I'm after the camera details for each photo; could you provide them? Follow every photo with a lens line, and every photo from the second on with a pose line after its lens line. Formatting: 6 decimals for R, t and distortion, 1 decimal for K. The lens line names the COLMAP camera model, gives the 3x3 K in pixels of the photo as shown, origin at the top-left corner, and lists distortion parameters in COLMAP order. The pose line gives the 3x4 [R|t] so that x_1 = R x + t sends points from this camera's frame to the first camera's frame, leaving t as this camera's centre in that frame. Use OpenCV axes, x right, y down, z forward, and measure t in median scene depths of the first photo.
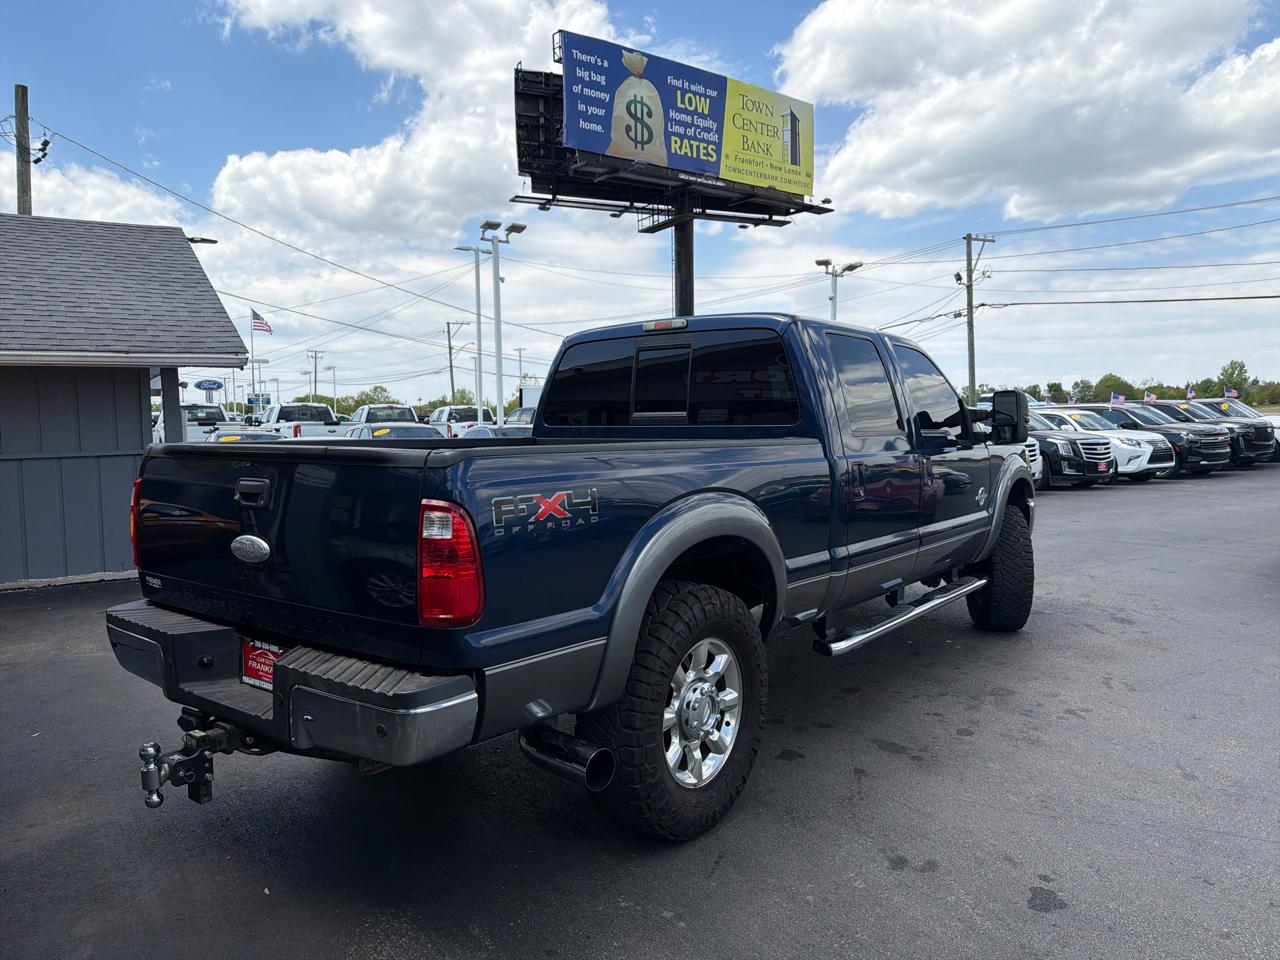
lens RADIAL K [[912.4, 0, 654.7], [0, 912.4, 484.0], [0, 0, 1]] dist [0.103816, -0.155160]
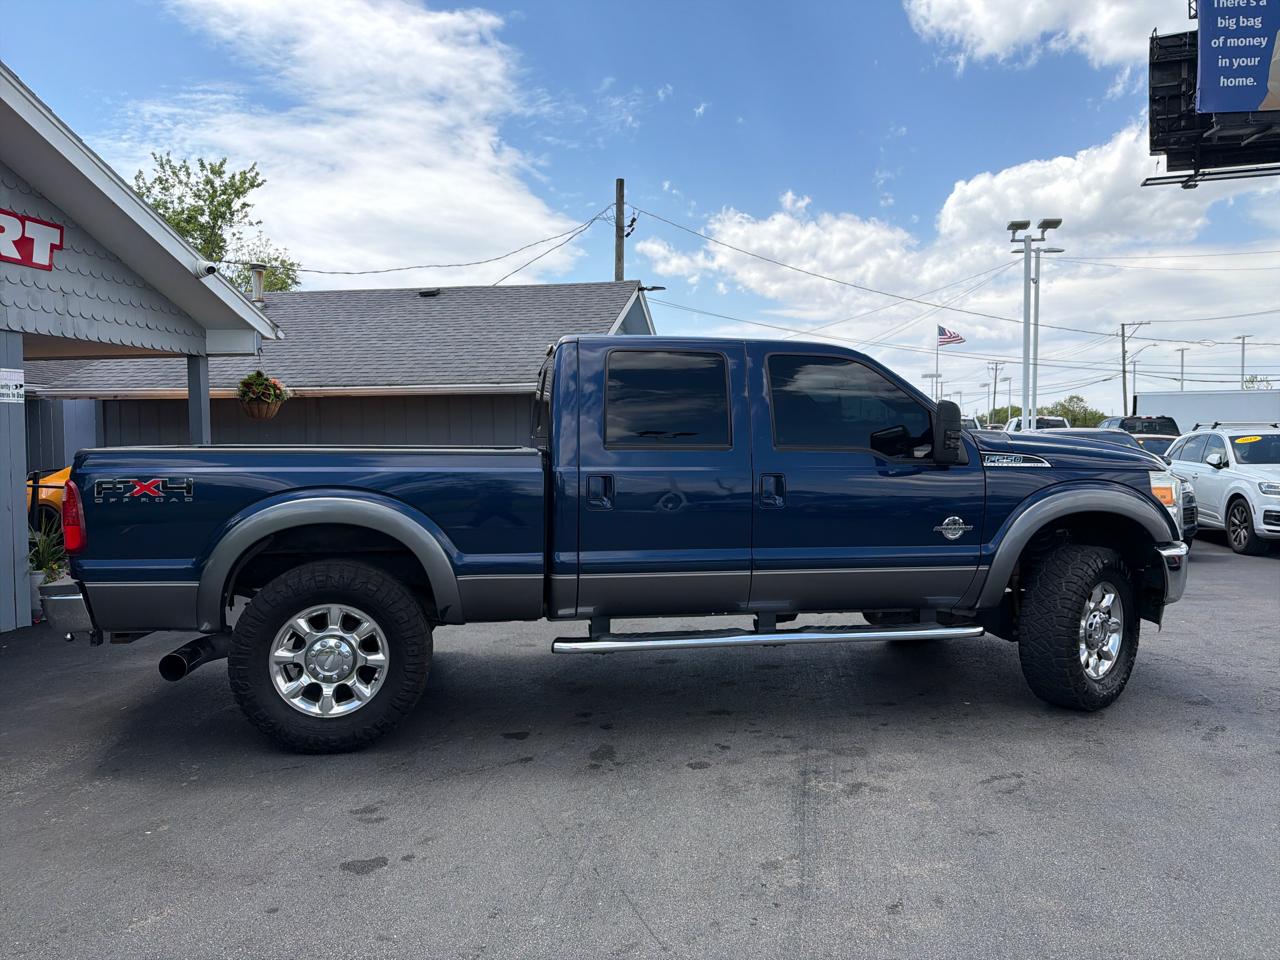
lens RADIAL K [[914.7, 0, 640.0], [0, 914.7, 480.0], [0, 0, 1]] dist [0.009155, -0.008526]
pose [[0.729882, 0.038843, -0.682469, 0.107608], [-0.049783, 0.998754, 0.003602, -0.002462], [0.681758, 0.031346, 0.730906, 0.032413]]
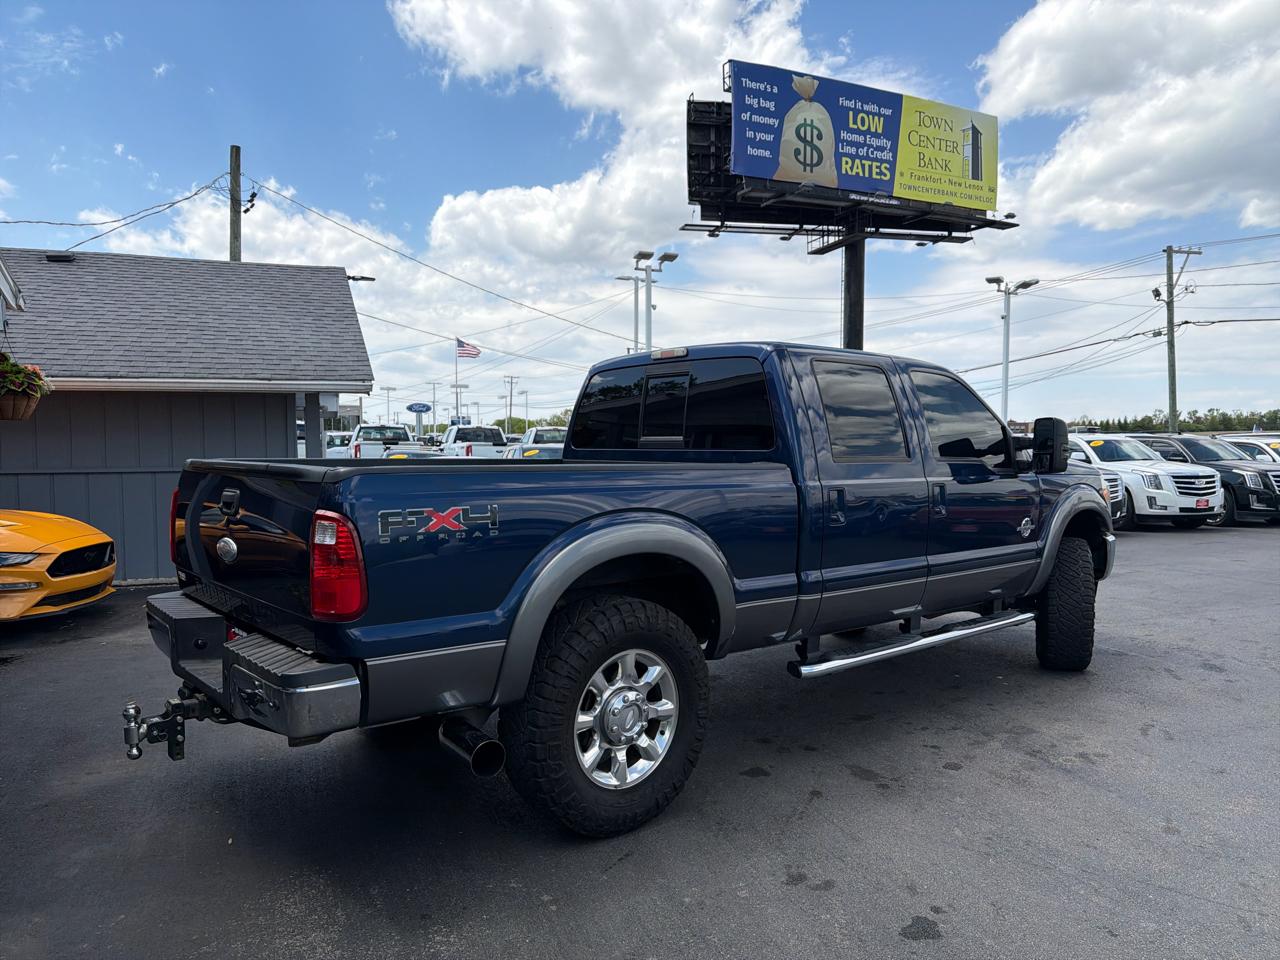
lens RADIAL K [[919.3, 0, 650.5], [0, 919.3, 495.0], [0, 0, 1]] dist [0.037275, -0.054688]
pose [[0.979077, 0.022118, -0.202283, 0.024887], [-0.024776, 0.999637, -0.010619, 0.000070], [0.201975, 0.015408, 0.979270, -0.003387]]
